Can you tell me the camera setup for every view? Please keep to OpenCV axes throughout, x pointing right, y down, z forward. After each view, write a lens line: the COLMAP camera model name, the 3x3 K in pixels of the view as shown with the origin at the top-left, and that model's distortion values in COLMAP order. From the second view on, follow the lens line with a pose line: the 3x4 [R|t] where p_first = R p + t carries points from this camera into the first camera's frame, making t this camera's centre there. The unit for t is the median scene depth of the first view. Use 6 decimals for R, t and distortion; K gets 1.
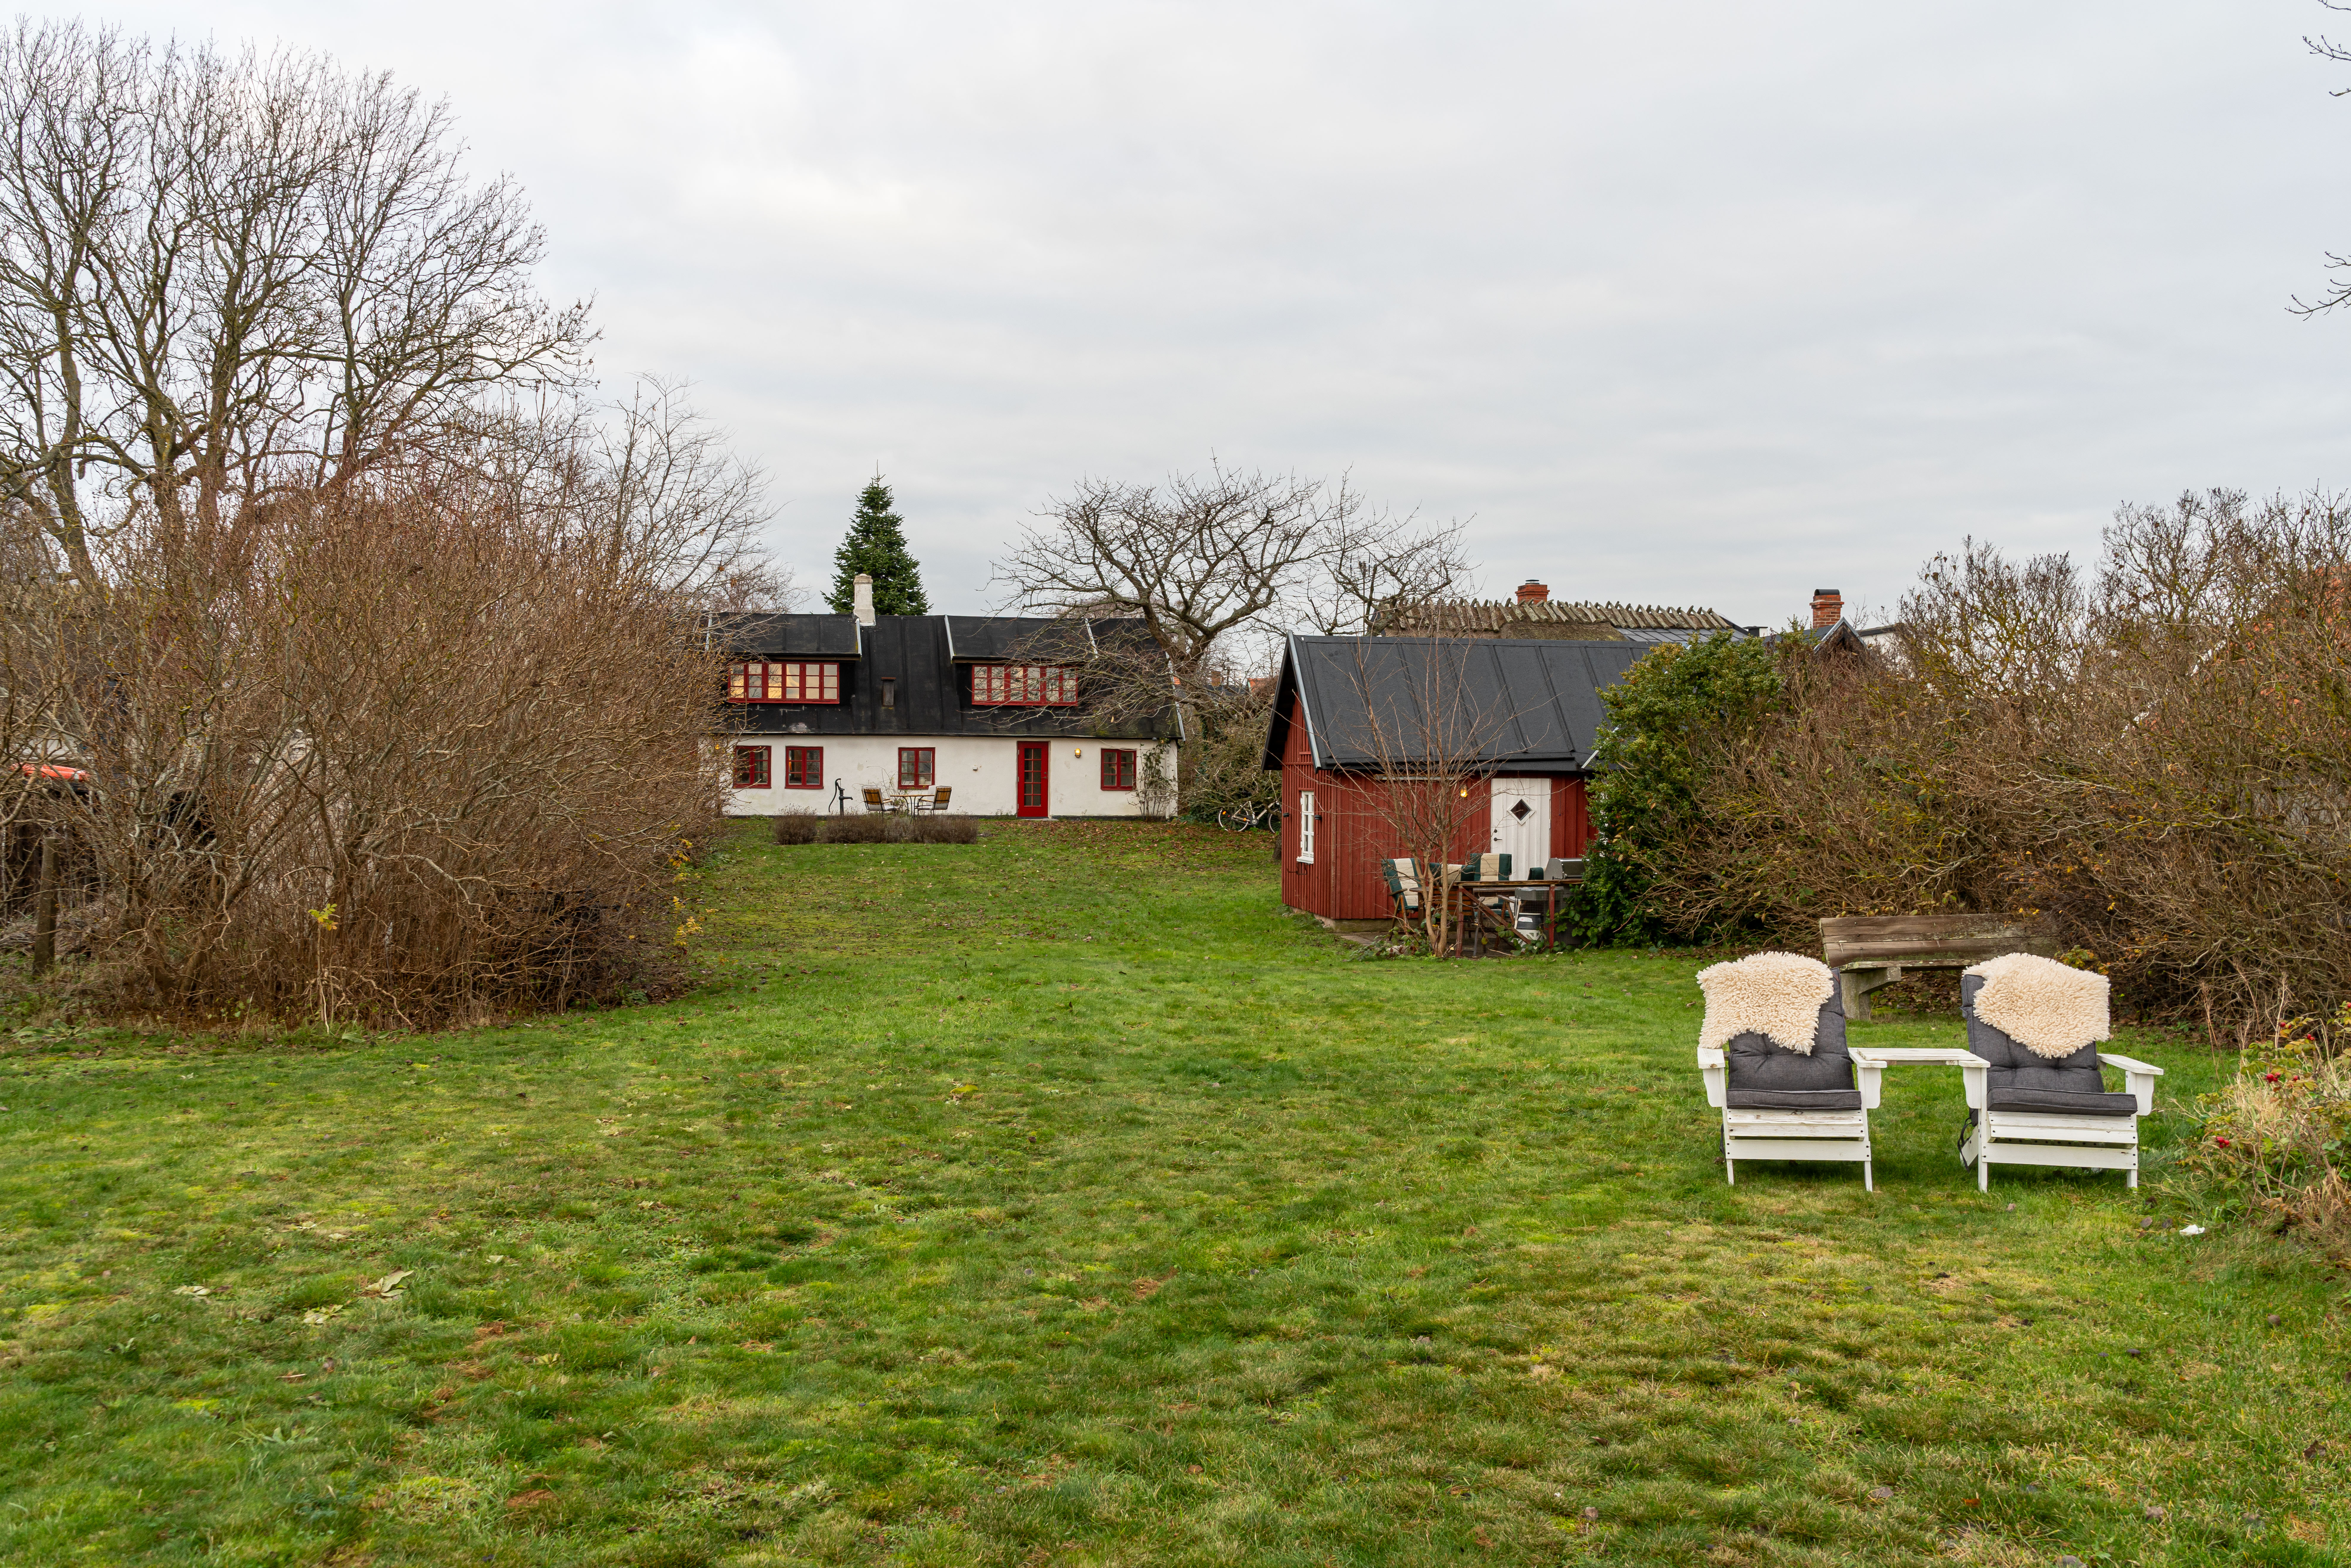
lens RADIAL K [[1889.0, 0, 1176.9], [0, 1889.0, 784.6], [0, 0, 1]] dist [-0.003008, 0.005267]
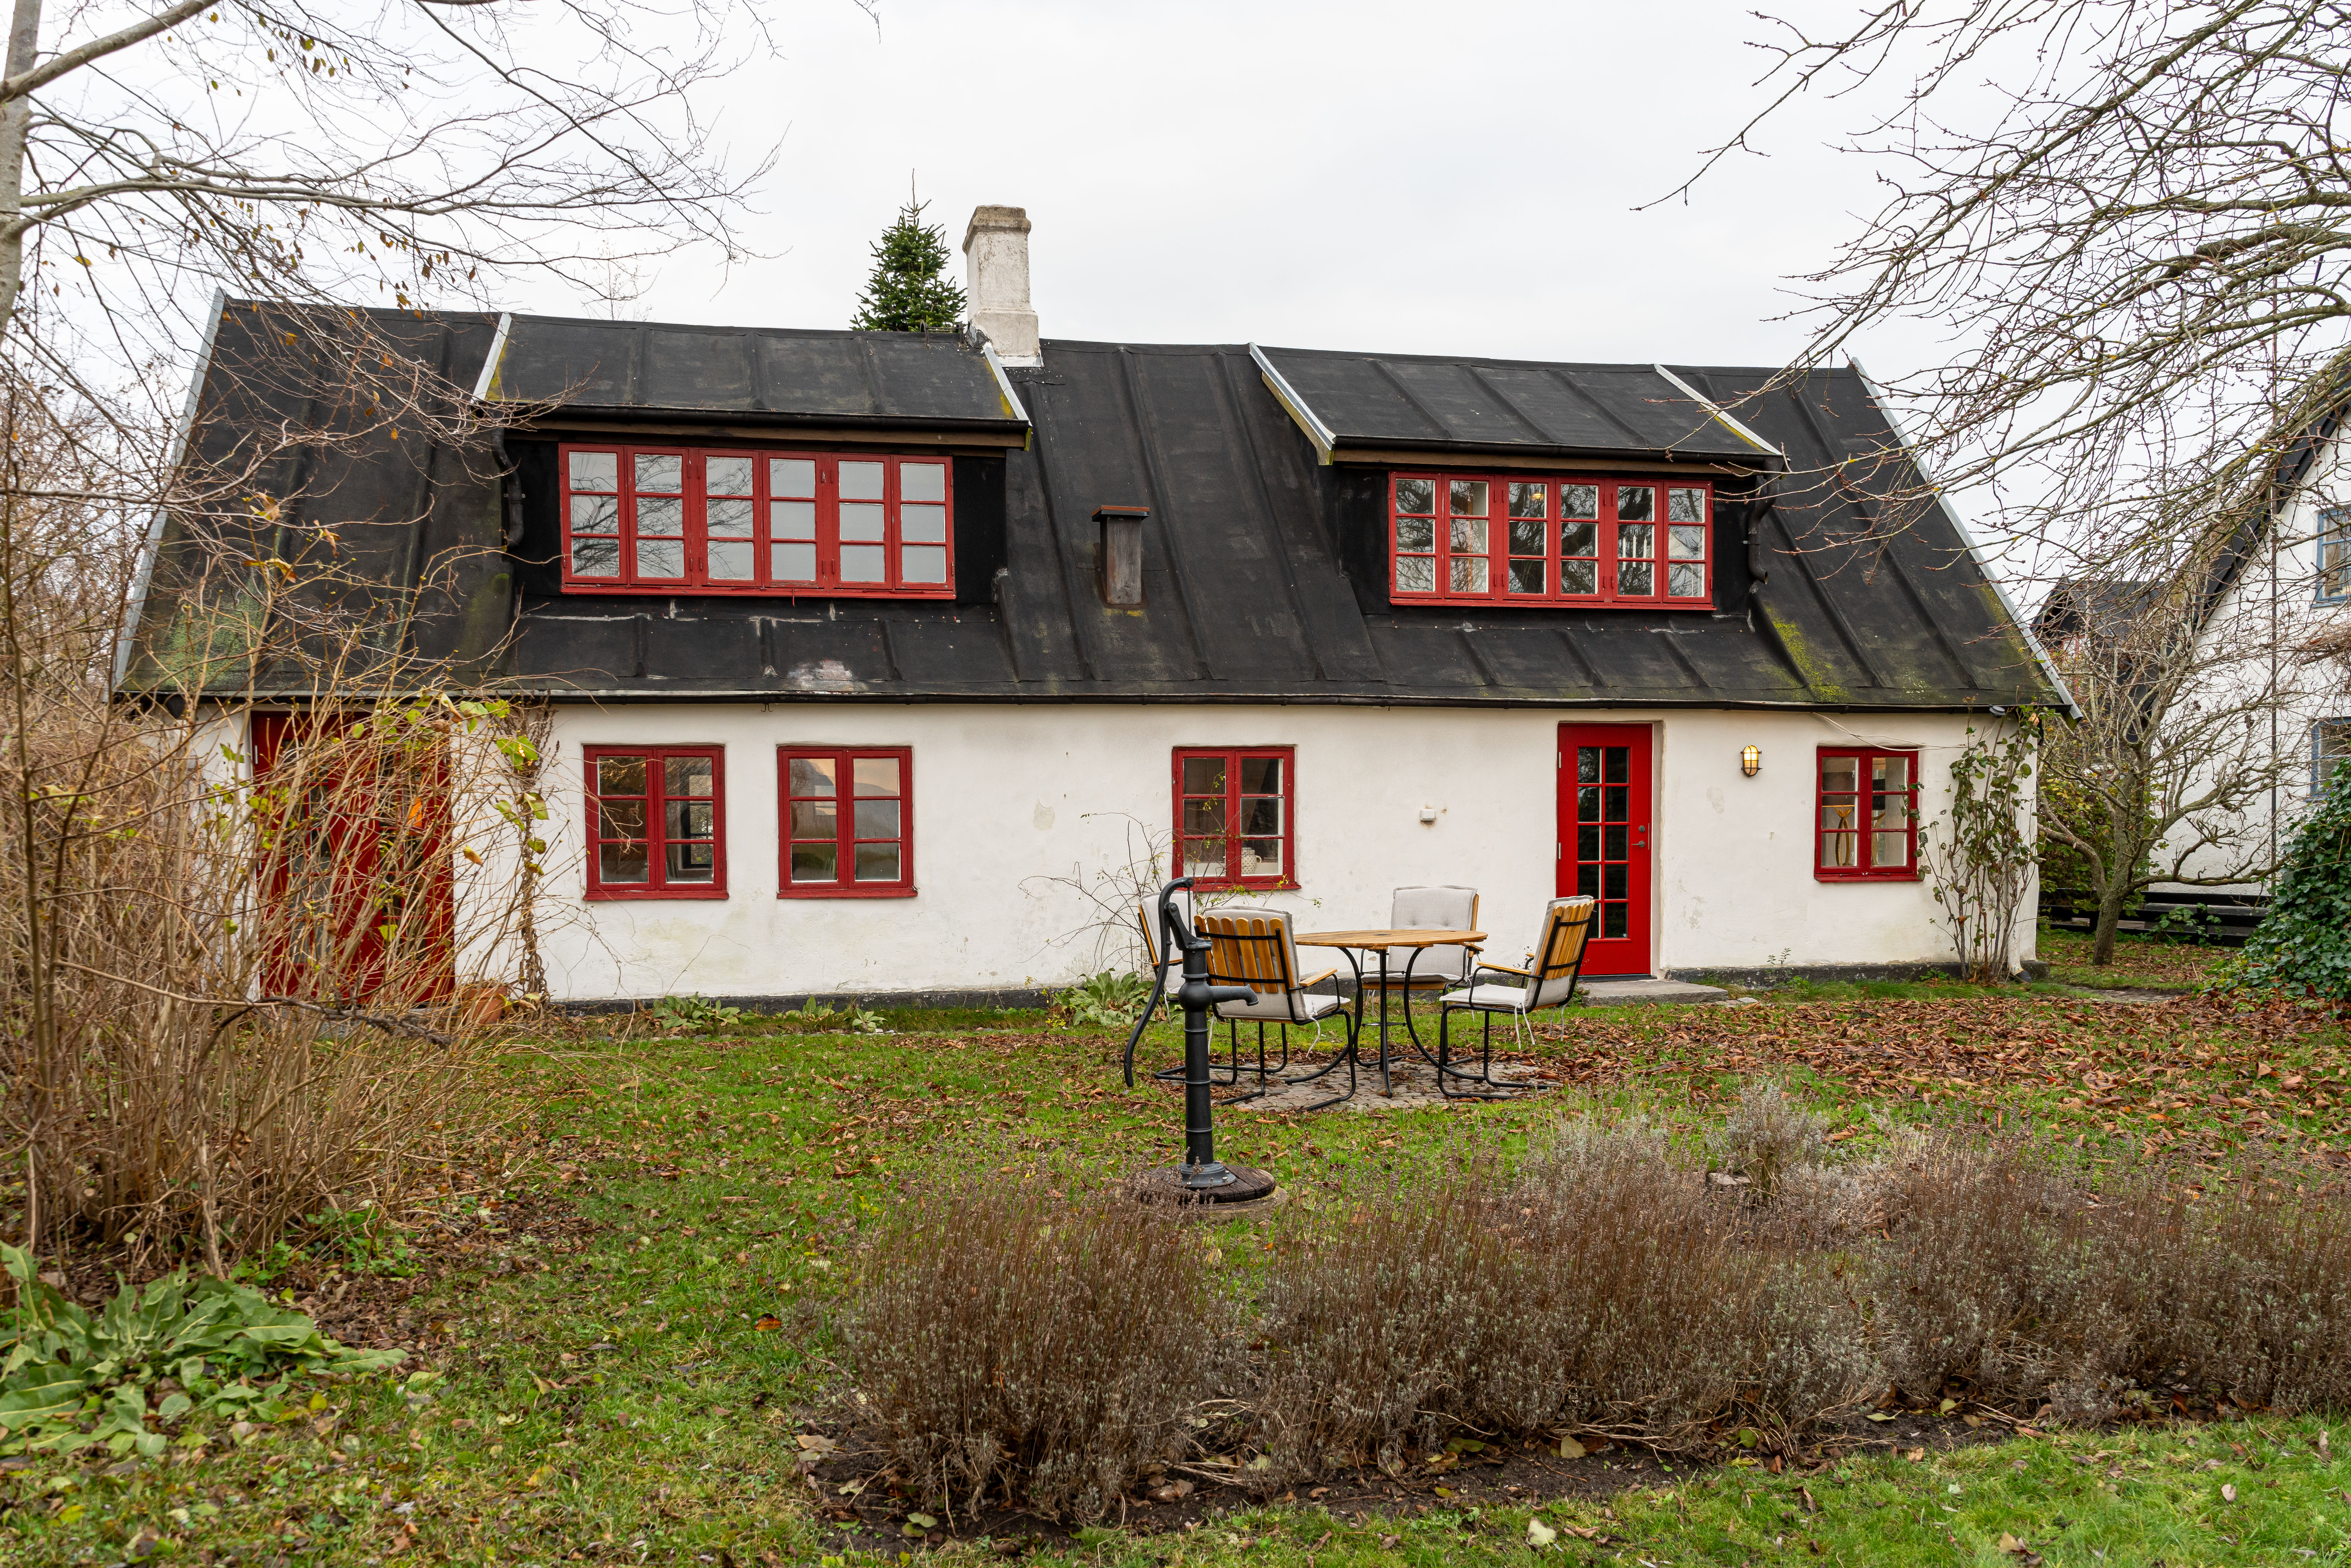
lens RADIAL K [[1951.9, 0, 1158.6], [0, 1951.9, 900.7], [0, 0, 1]] dist [0.001497, -0.005330]
pose [[0.999524, -0.015927, 0.026426, -0.173593], [0.015102, 0.999400, 0.031156, -0.006132], [-0.026906, -0.030742, 0.999165, 0.776856]]
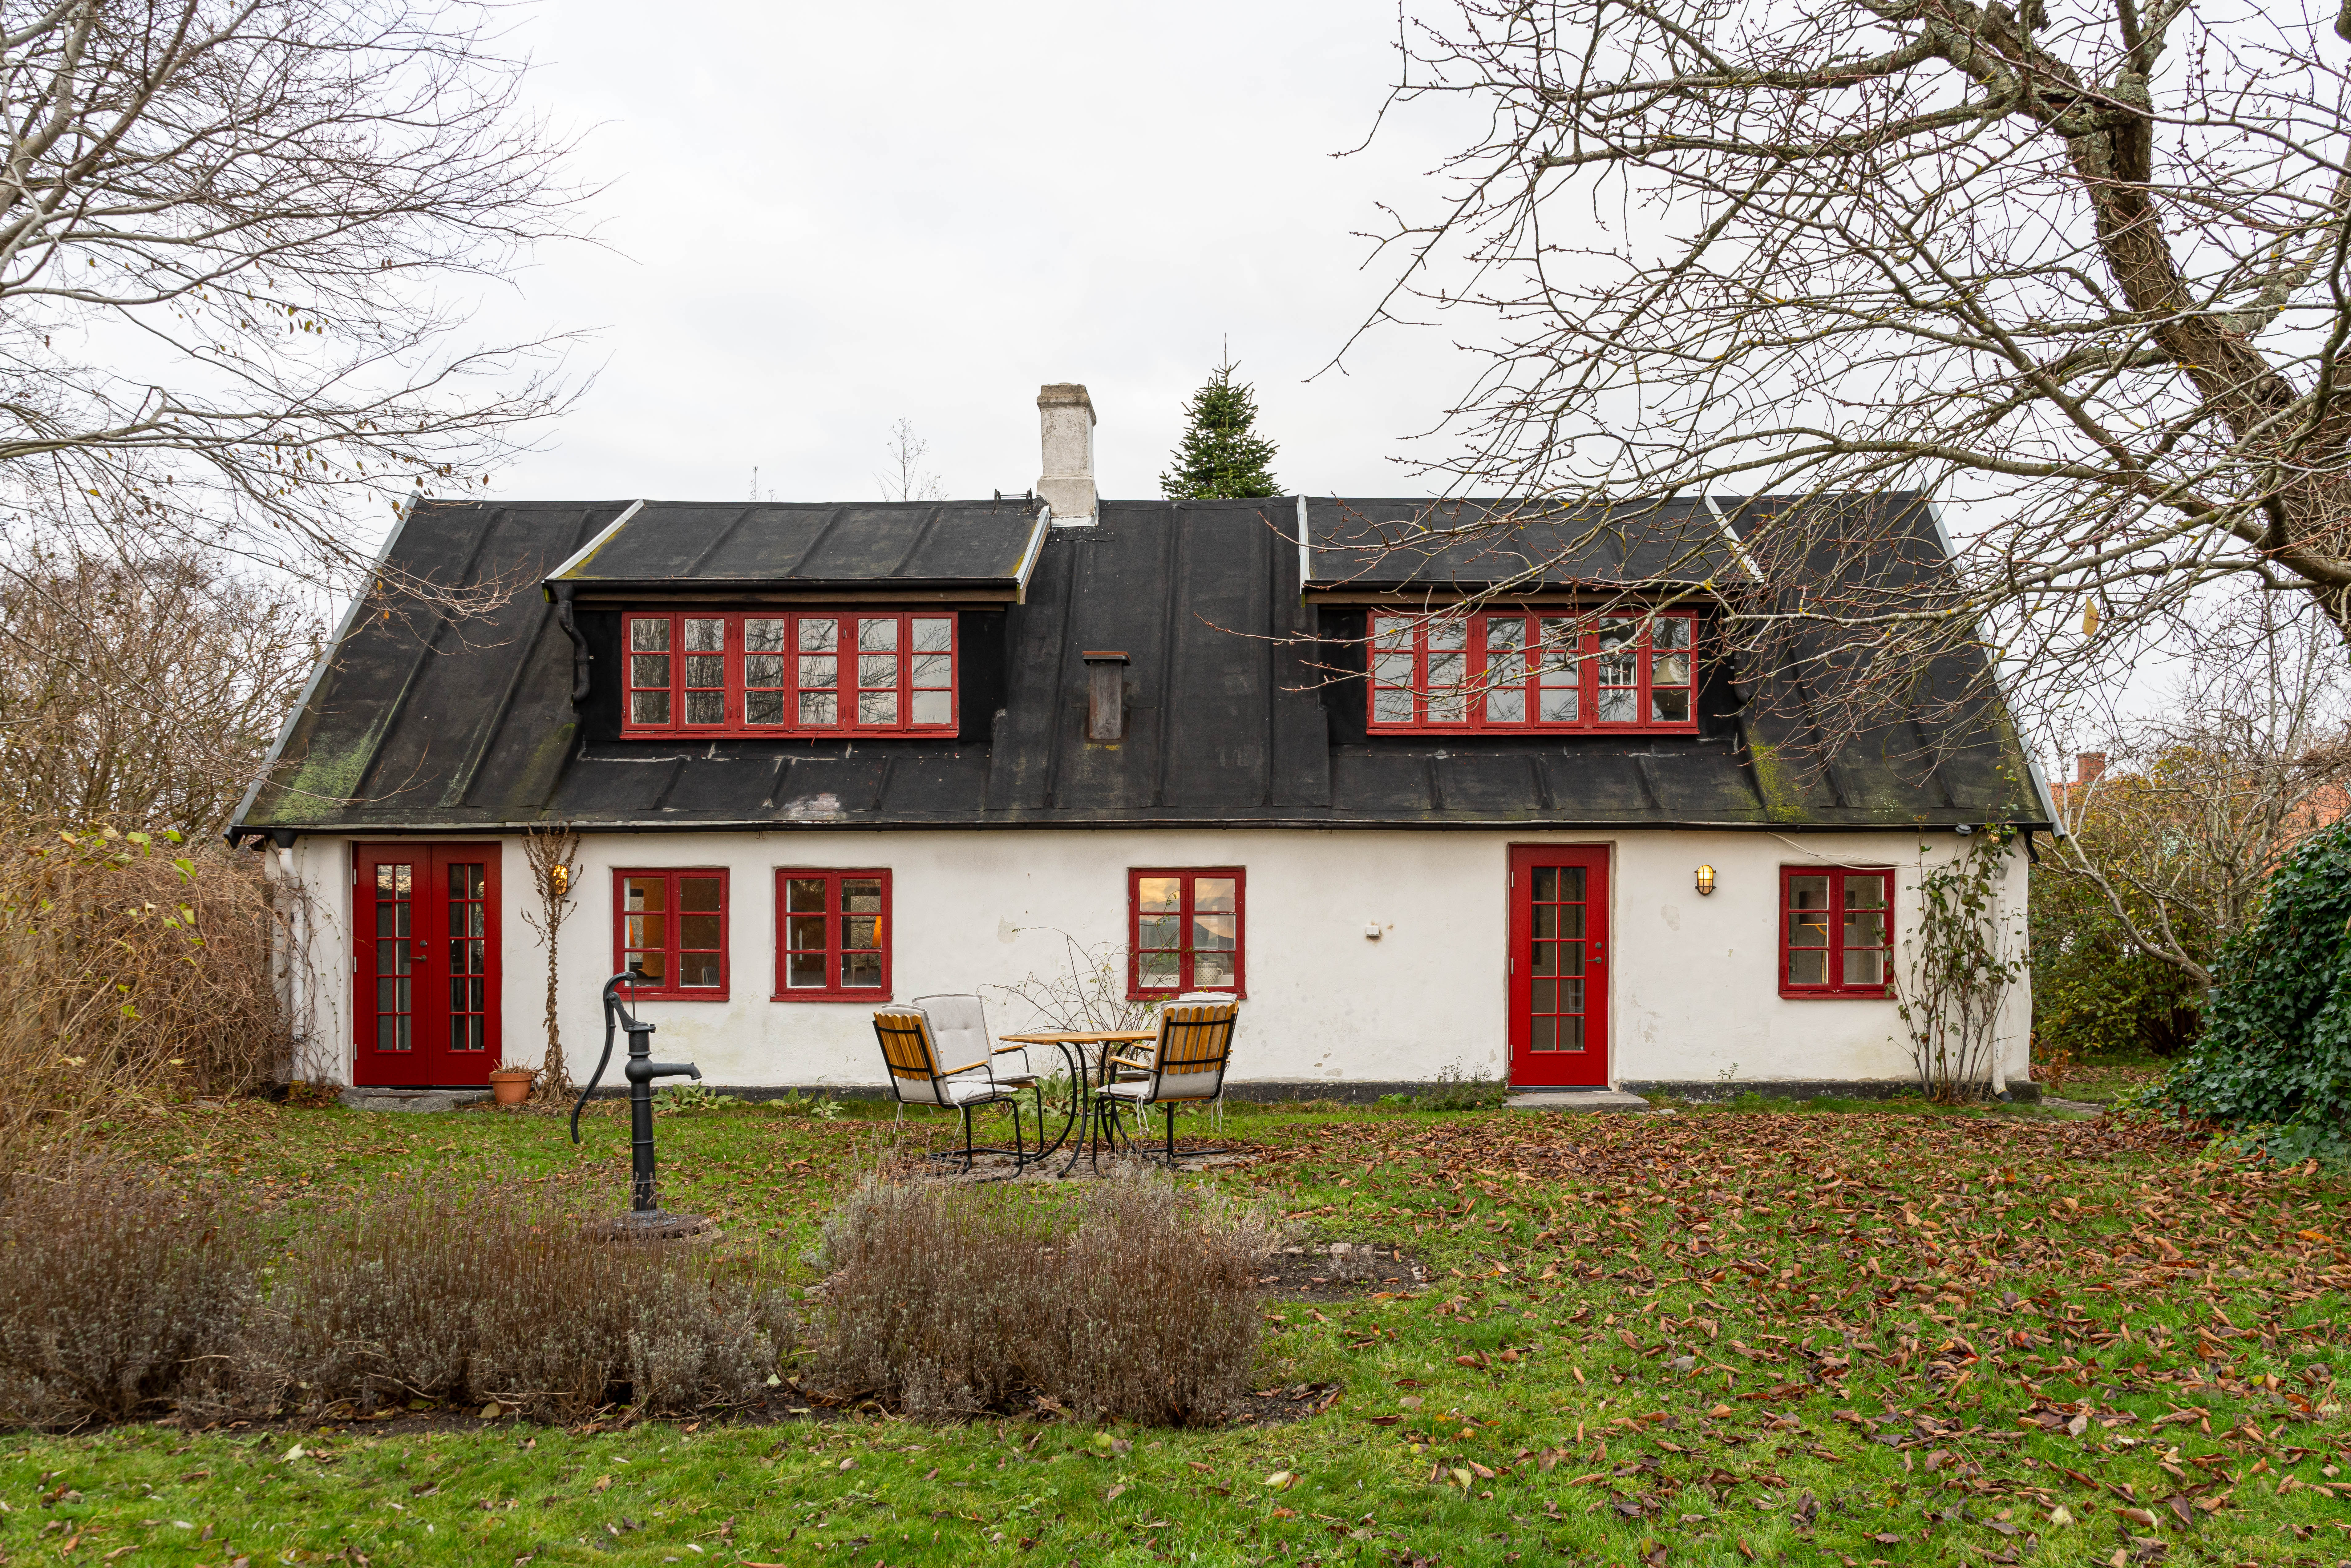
lens RADIAL K [[1944.4, 0, 1312.2], [0, 1944.4, 948.8], [0, 0, 1]] dist [-0.002534, -0.015415]
pose [[0.983057, -0.009642, -0.183047, -0.064574], [0.007891, 0.999916, -0.010294, -0.002870], [0.183131, 0.008675, 0.983050, 0.758812]]
